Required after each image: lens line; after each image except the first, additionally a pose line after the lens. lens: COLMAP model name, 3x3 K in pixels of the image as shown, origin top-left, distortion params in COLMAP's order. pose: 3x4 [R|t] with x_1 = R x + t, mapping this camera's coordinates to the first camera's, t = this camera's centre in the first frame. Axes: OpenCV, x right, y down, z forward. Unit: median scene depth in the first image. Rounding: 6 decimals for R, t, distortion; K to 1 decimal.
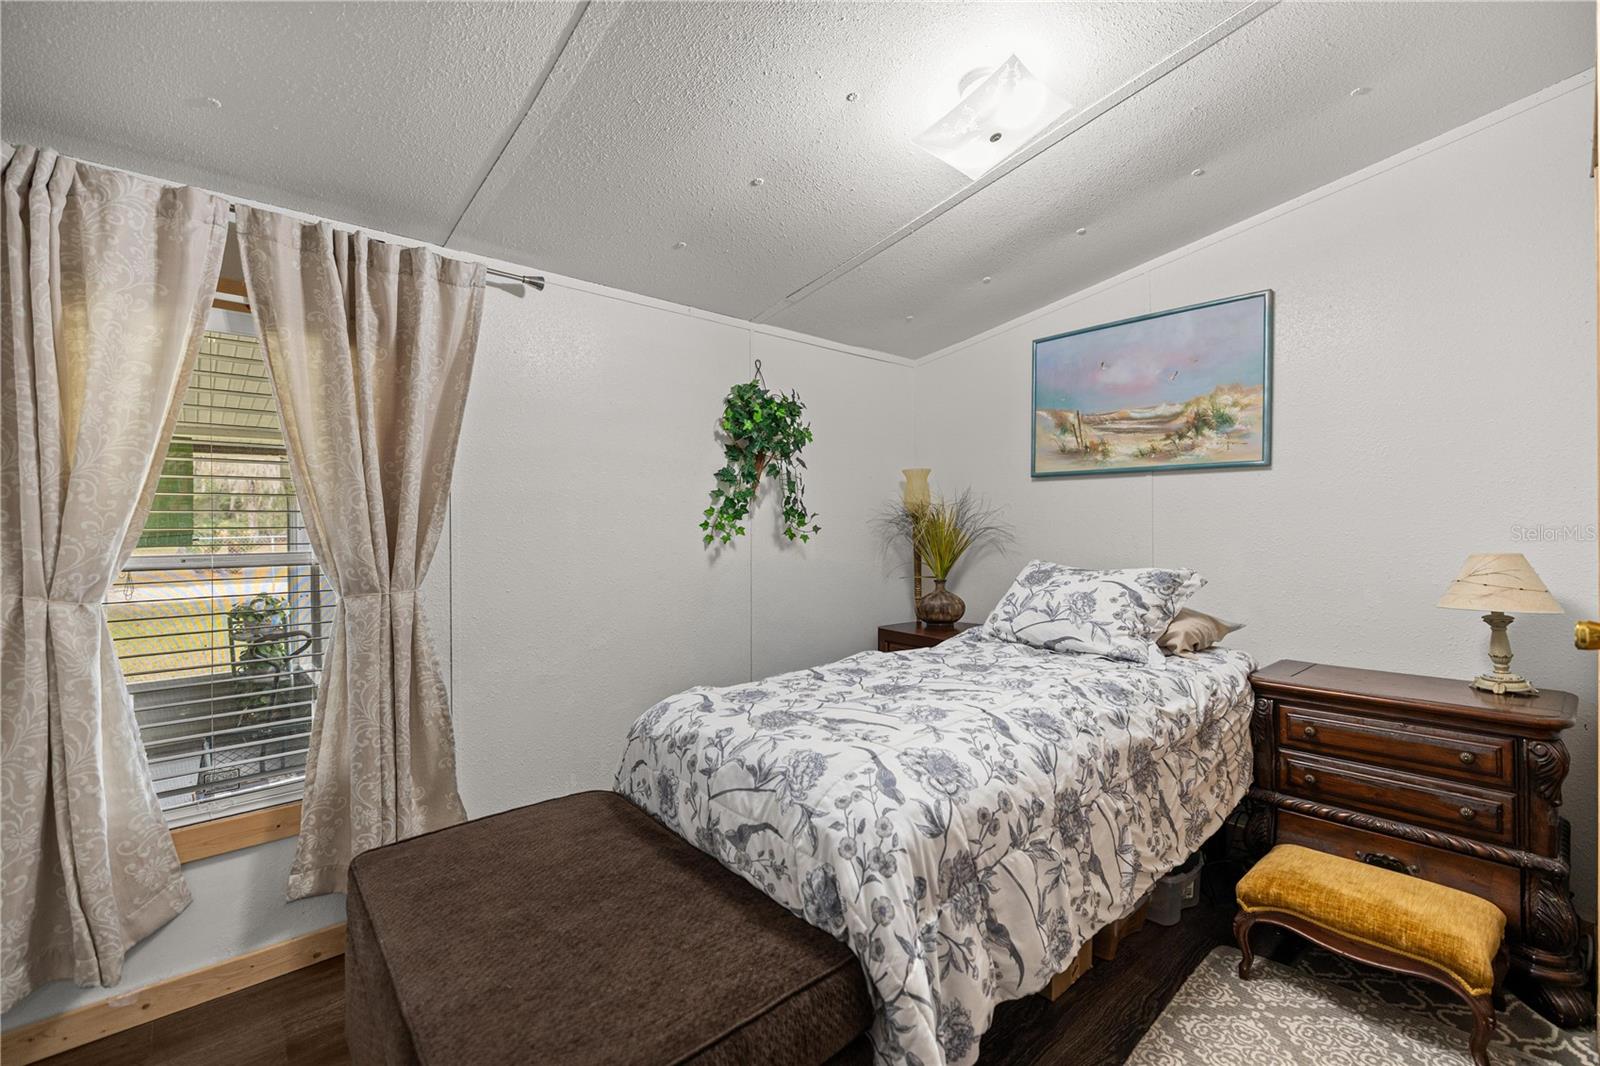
lens RADIAL K [[682.5, 0, 807.7], [0, 682.5, 535.0], [0, 0, 1]] dist [0.009042, -0.000367]
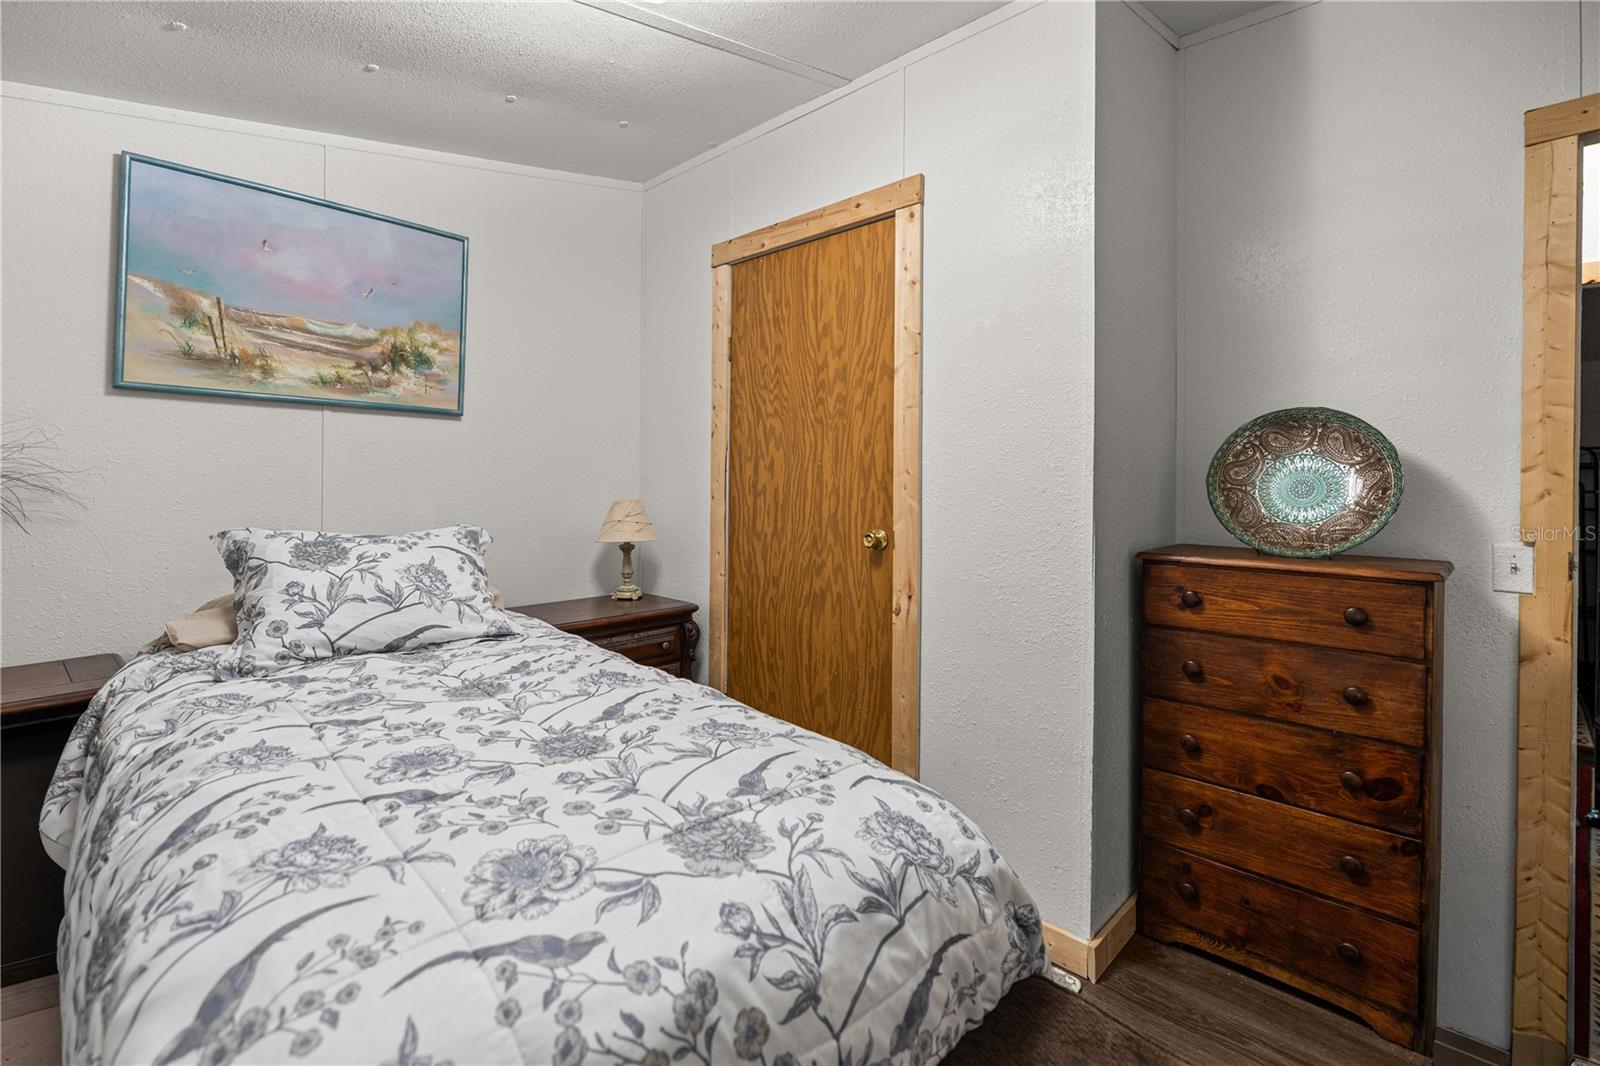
lens RADIAL K [[699.3, 0, 796.9], [0, 699.3, 481.0], [0, 0, 1]] dist [0.000152, -0.000014]
pose [[-0.025652, 0.007131, 0.999646, -0.352457], [0.003355, 0.999970, -0.007047, -0.000358], [-0.999665, 0.003173, -0.025675, 0.576899]]
